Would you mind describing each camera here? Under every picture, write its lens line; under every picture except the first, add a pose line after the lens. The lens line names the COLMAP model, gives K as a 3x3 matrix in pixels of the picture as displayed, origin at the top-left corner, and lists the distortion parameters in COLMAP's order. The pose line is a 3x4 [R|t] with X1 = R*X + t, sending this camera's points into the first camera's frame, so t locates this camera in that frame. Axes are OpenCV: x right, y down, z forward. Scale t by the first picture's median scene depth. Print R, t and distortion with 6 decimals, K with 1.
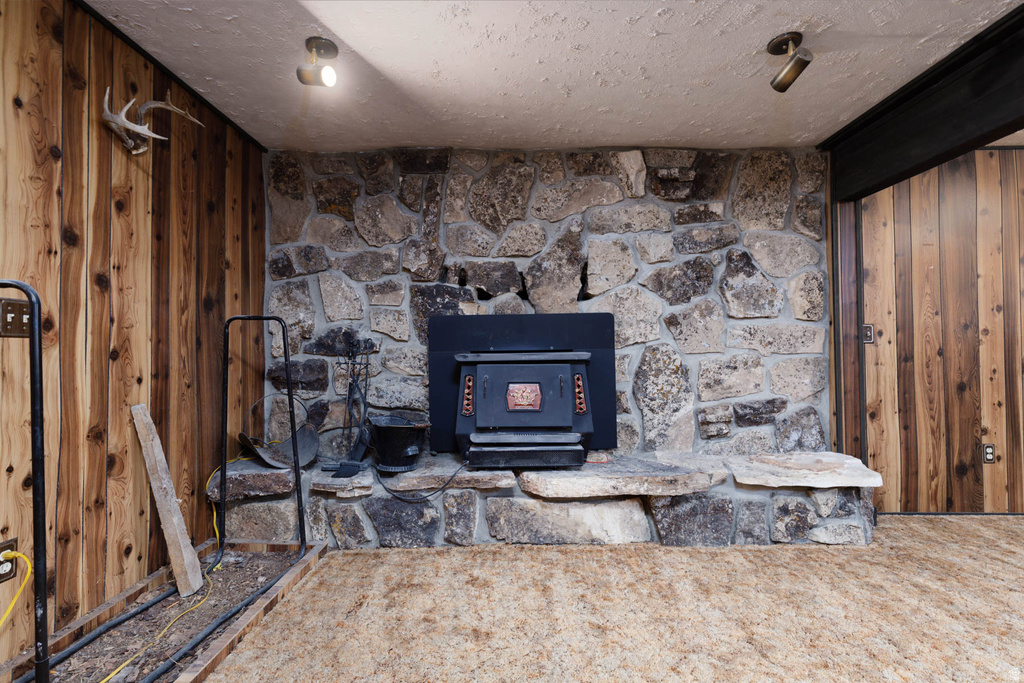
lens RADIAL K [[457.6, 0, 510.1], [0, 457.6, 342.2], [0, 0, 1]] dist [0.008001, -0.001862]
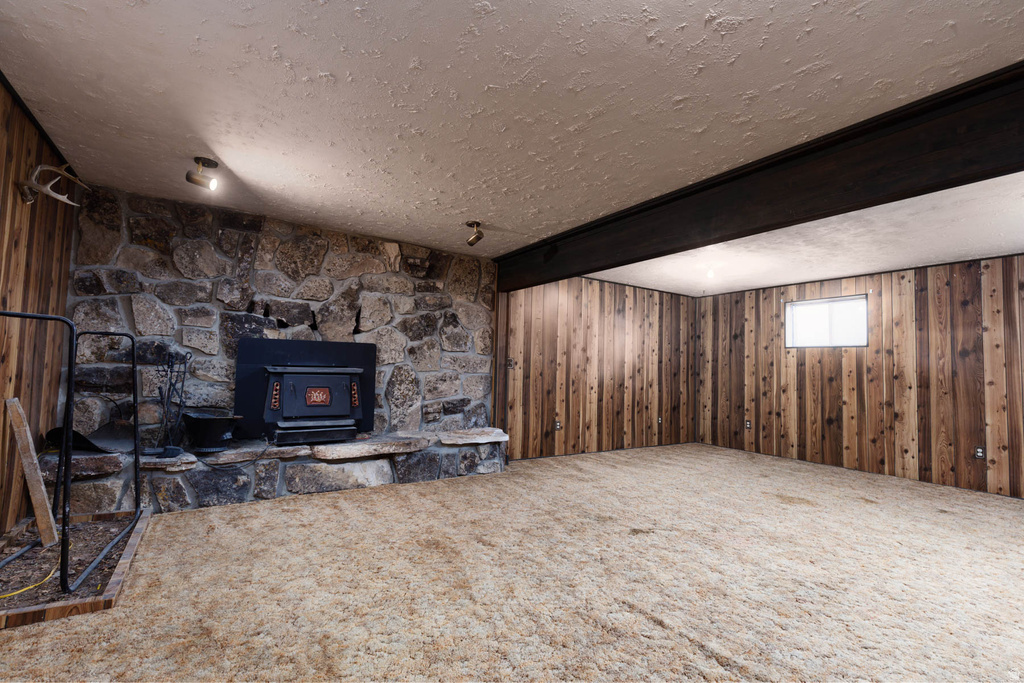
lens RADIAL K [[457.6, 0, 510.5], [0, 457.6, 342.5], [0, 0, 1]] dist [0.008001, -0.001862]
pose [[0.831040, 0.063892, 0.552530, -0.254165], [-0.043873, 0.997815, -0.049396, -0.010780], [-0.554479, 0.016809, 0.832028, -0.549636]]
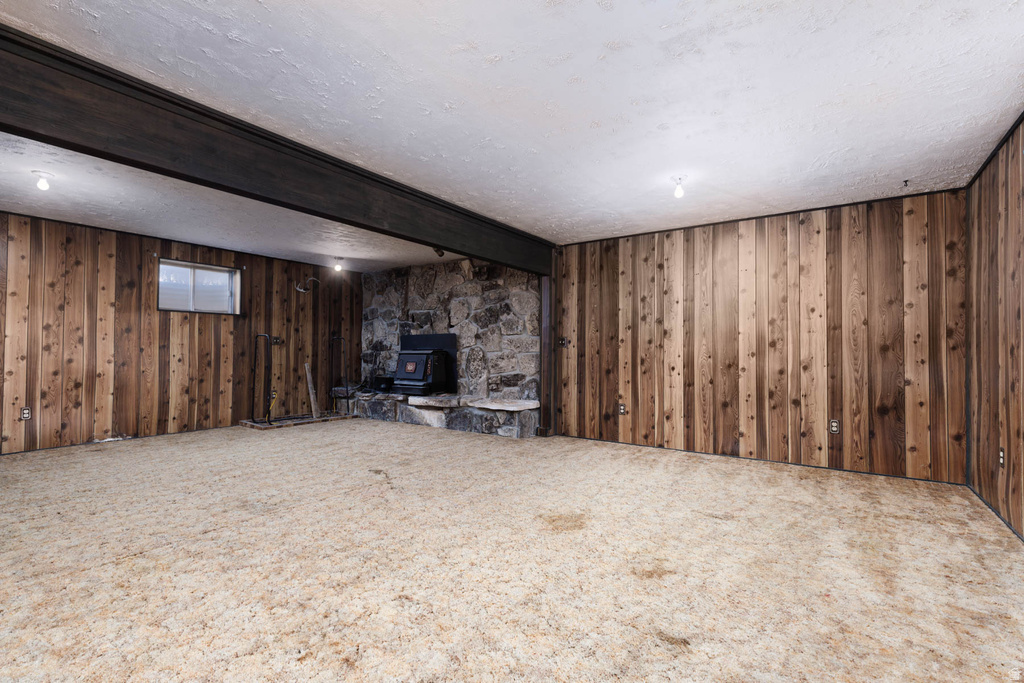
lens RADIAL K [[457.6, 0, 511.3], [0, 457.6, 340.4], [0, 0, 1]] dist [0.008001, -0.001862]
pose [[0.826389, -0.003369, -0.563090, 1.704289], [0.000424, 0.999986, -0.005360, -0.015774], [0.563100, 0.004191, 0.826378, -0.714190]]
